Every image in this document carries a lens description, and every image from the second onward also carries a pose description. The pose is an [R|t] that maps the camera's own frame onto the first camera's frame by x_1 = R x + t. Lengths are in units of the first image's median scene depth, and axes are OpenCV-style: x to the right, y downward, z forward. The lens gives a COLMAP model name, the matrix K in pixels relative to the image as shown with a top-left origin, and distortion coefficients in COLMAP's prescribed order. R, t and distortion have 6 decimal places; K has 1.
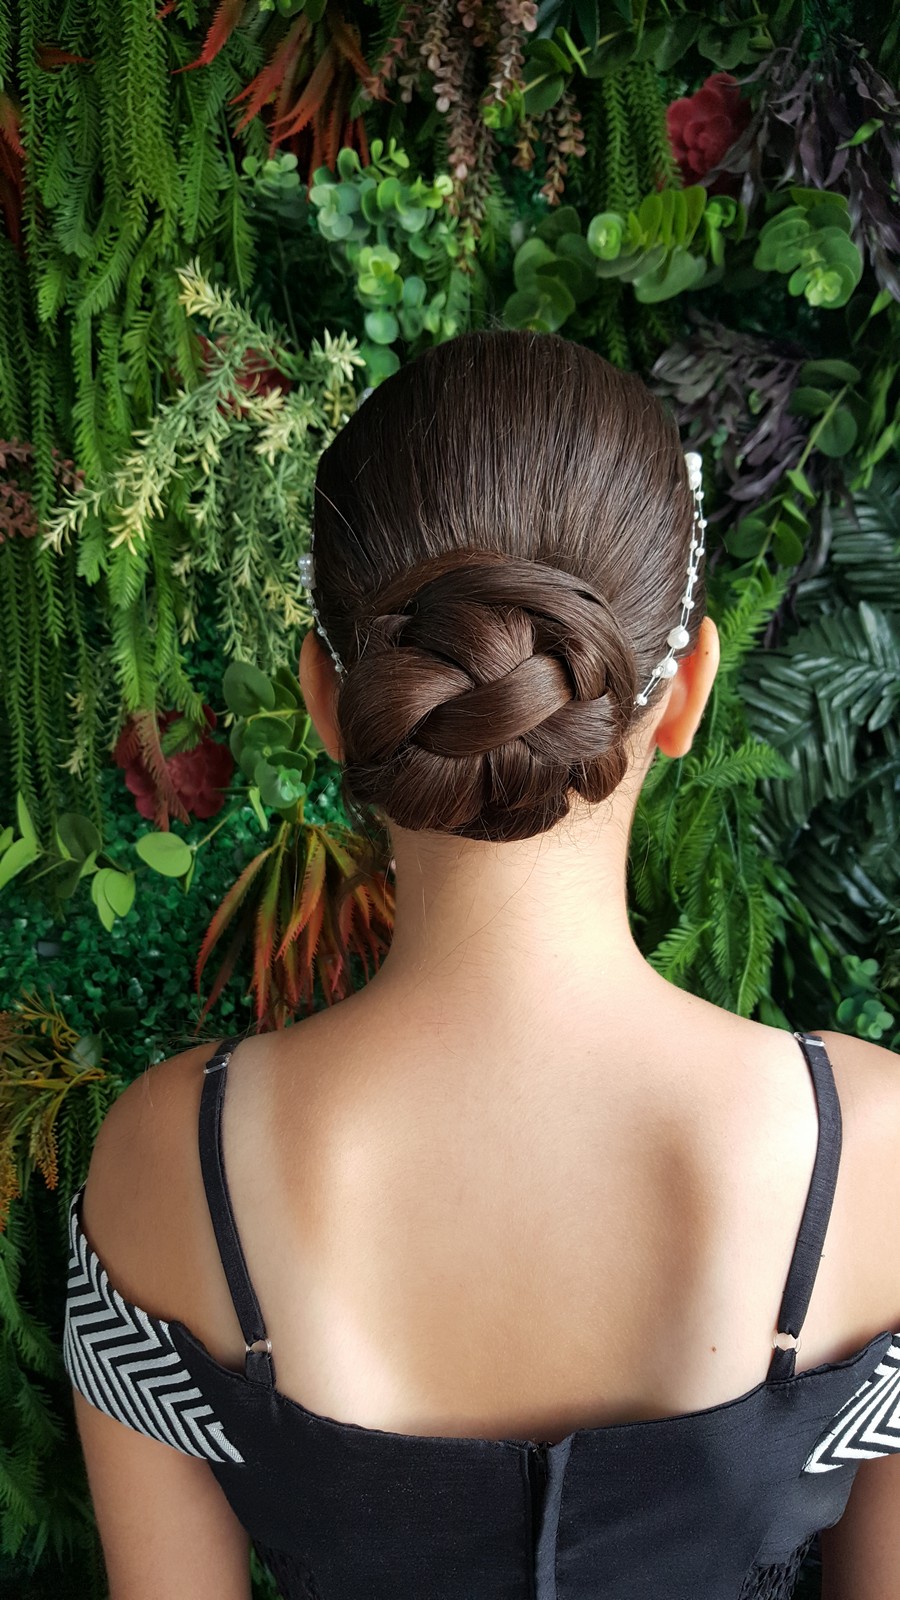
lens RADIAL K [[1249.5, 0, 503.6], [0, 1249.5, 797.6], [0, 0, 1]] dist [0.103780, -0.267802]
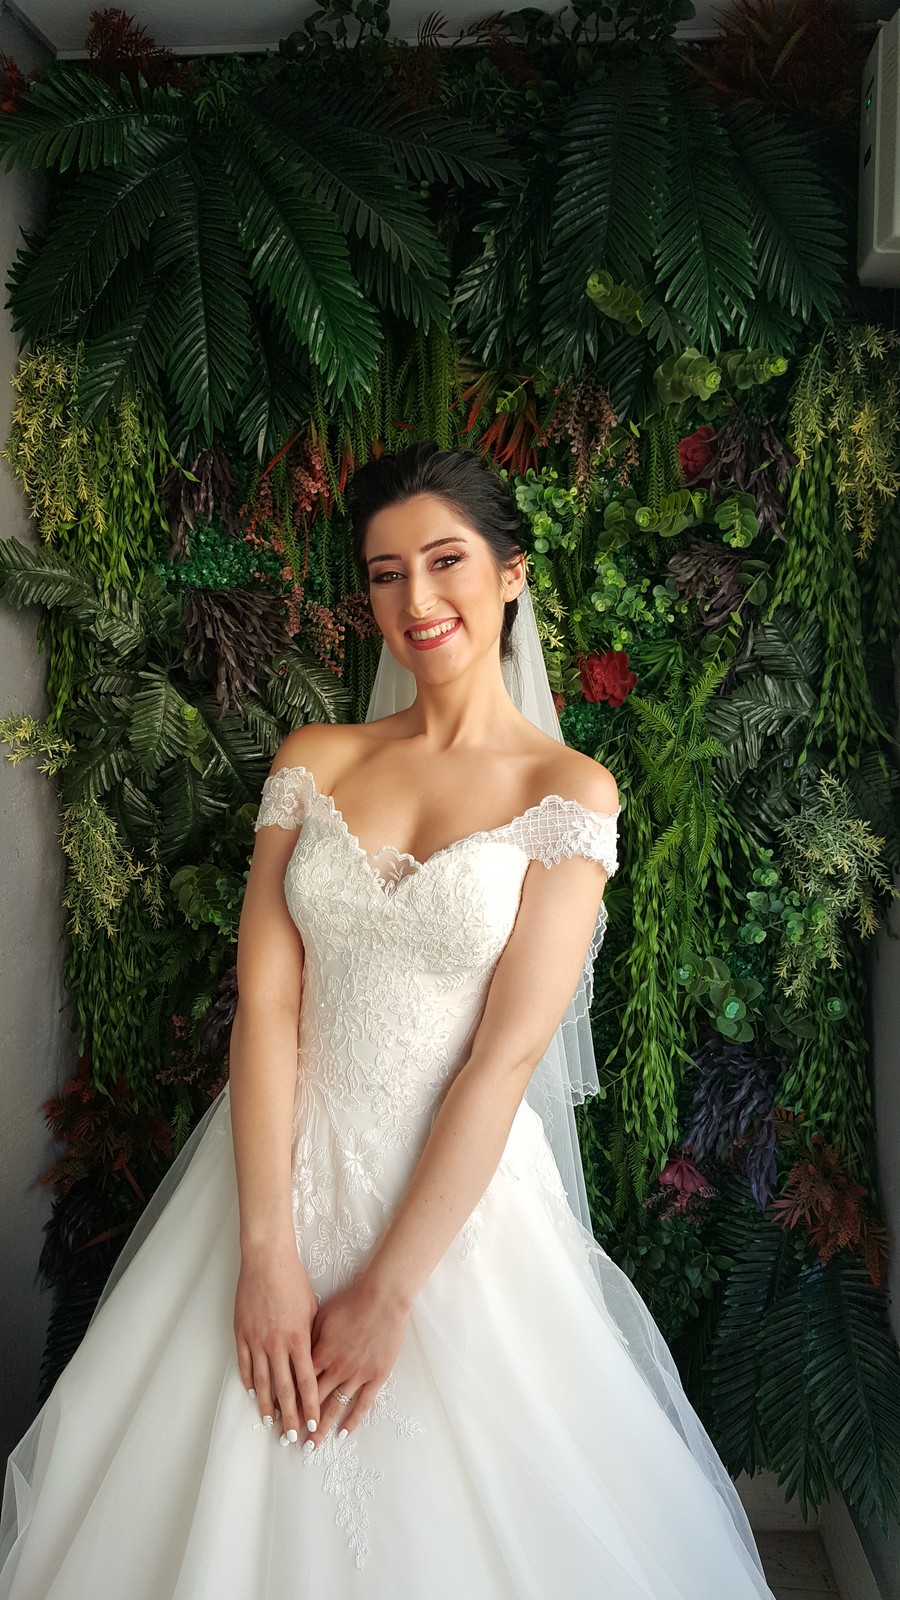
lens RADIAL K [[1381.4, 0, 447.1], [0, 1381.4, 768.6], [0, 0, 1]] dist [0.124615, -0.181205]
pose [[0.993520, 0.032144, -0.109016, 0.014451], [-0.038572, 0.997607, -0.057374, 0.154221], [0.106911, 0.061207, 0.992383, -1.350725]]
